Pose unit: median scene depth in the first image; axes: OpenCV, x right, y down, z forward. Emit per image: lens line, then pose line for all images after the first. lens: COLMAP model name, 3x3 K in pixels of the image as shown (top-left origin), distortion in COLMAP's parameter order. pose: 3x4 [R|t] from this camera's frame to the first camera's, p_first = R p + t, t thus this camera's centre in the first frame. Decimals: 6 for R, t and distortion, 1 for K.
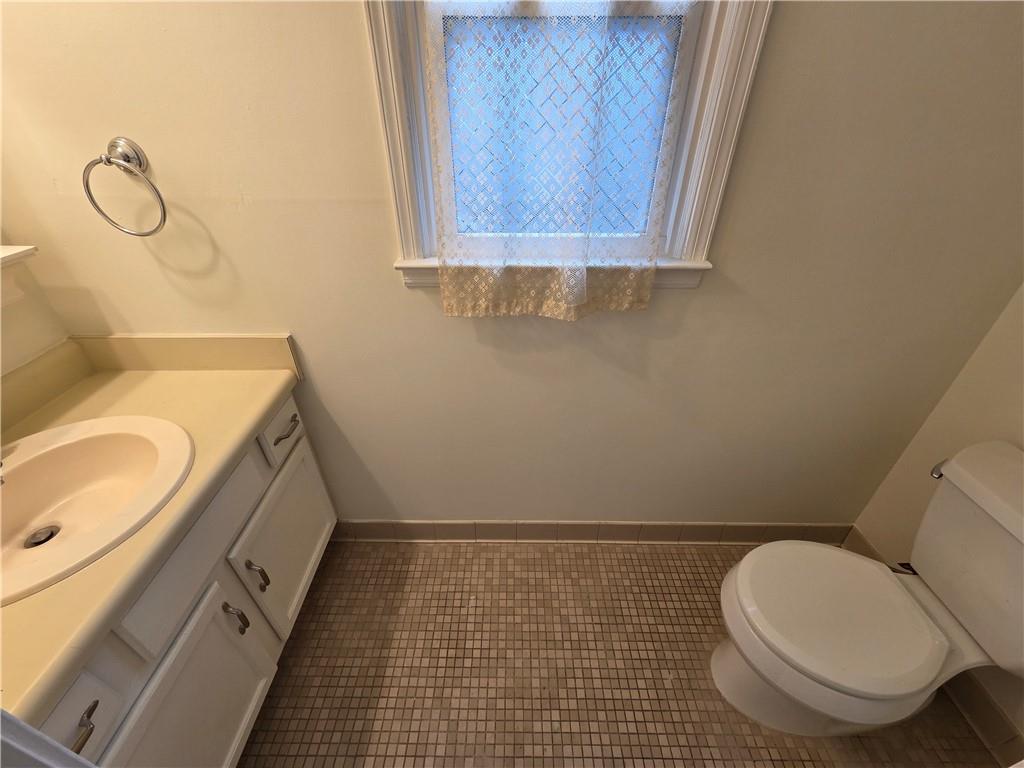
lens RADIAL K [[419.7, 0, 510.9], [0, 419.7, 382.6], [0, 0, 1]] dist [0.003355, 0.000091]
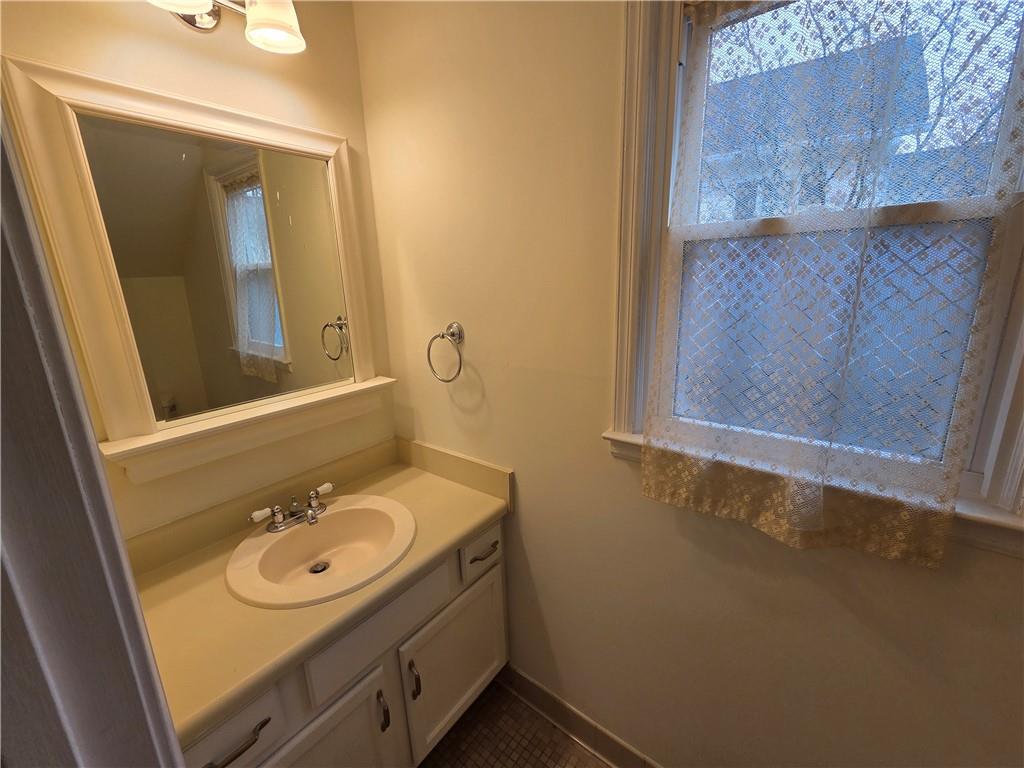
lens RADIAL K [[419.7, 0, 511.2], [0, 419.7, 381.6], [0, 0, 1]] dist [0.003355, 0.000091]
pose [[0.788231, 0.122524, -0.603059, 0.161711], [-0.317195, 0.920659, -0.227540, -0.086328], [0.527332, 0.370642, 0.764556, 0.014541]]
